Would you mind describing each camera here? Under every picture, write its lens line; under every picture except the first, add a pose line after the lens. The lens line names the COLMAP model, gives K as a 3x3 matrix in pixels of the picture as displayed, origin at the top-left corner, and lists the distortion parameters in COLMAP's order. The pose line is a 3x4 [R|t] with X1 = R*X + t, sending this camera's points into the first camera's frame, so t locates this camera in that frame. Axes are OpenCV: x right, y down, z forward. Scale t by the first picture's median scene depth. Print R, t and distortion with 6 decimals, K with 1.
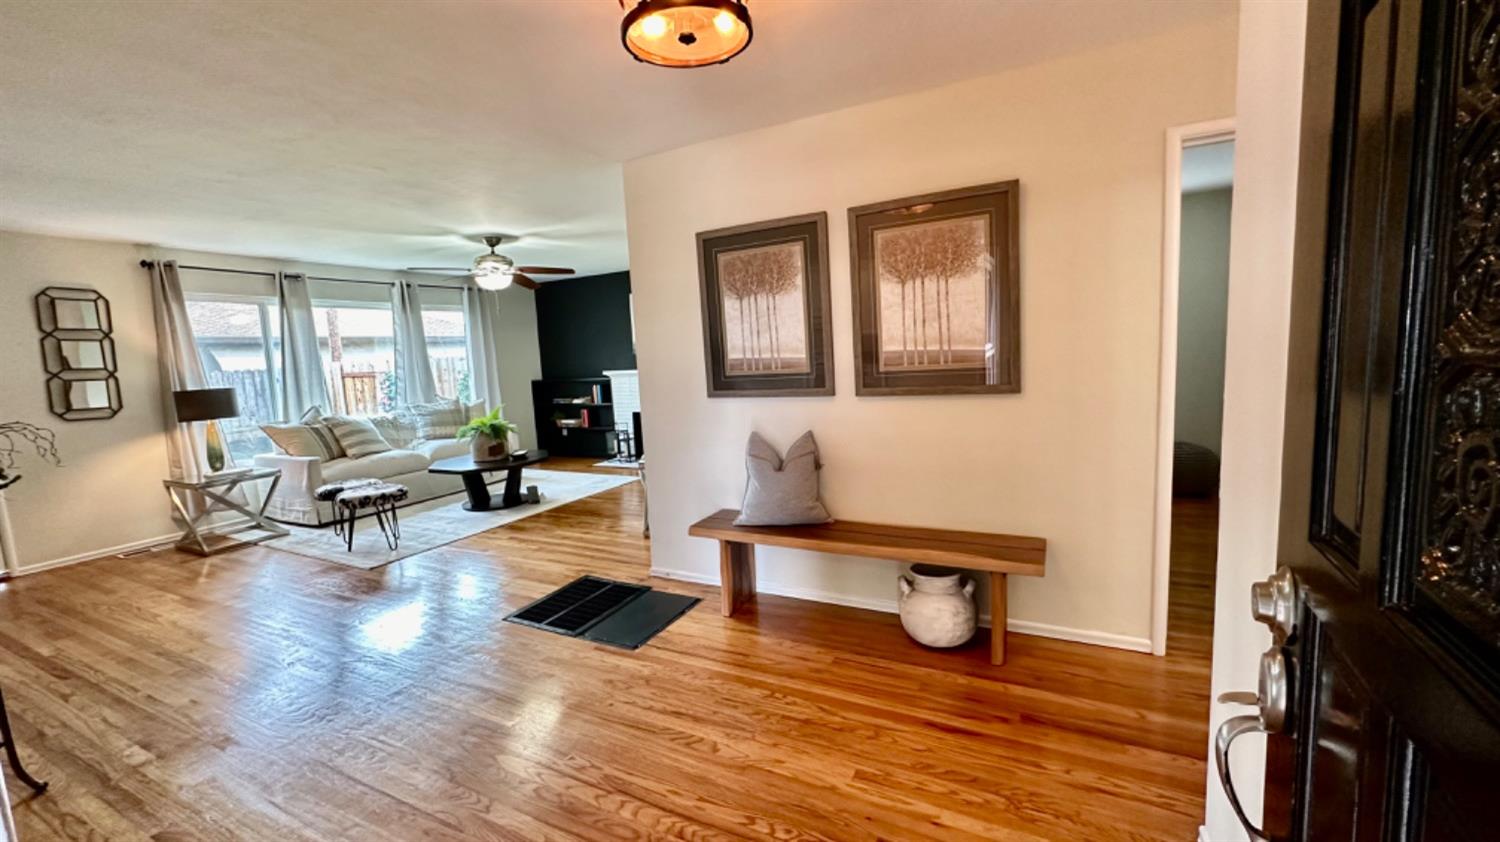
lens RADIAL K [[595.5, 0, 750.4], [0, 595.5, 419.7], [0, 0, 1]] dist [-0.004947, 0.001161]
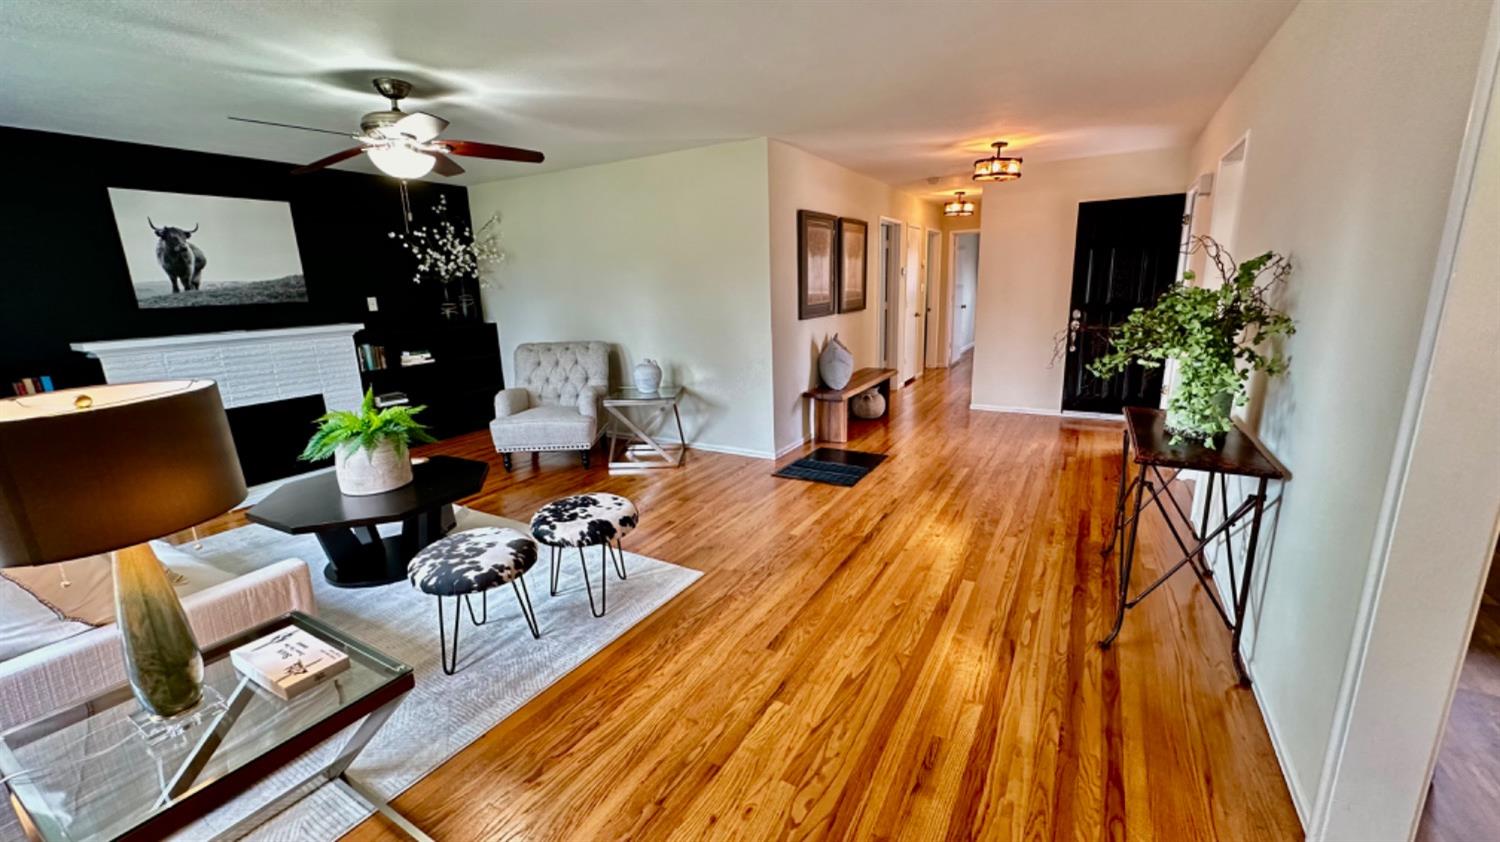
lens RADIAL K [[595.5, 0, 748.1], [0, 595.5, 422.1], [0, 0, 1]] dist [-0.004947, 0.001161]
pose [[0.055208, -0.181794, 0.981786, -1.198202], [0.141531, 0.974782, 0.172539, -0.047927], [-0.988393, 0.129427, 0.079546, 0.773539]]
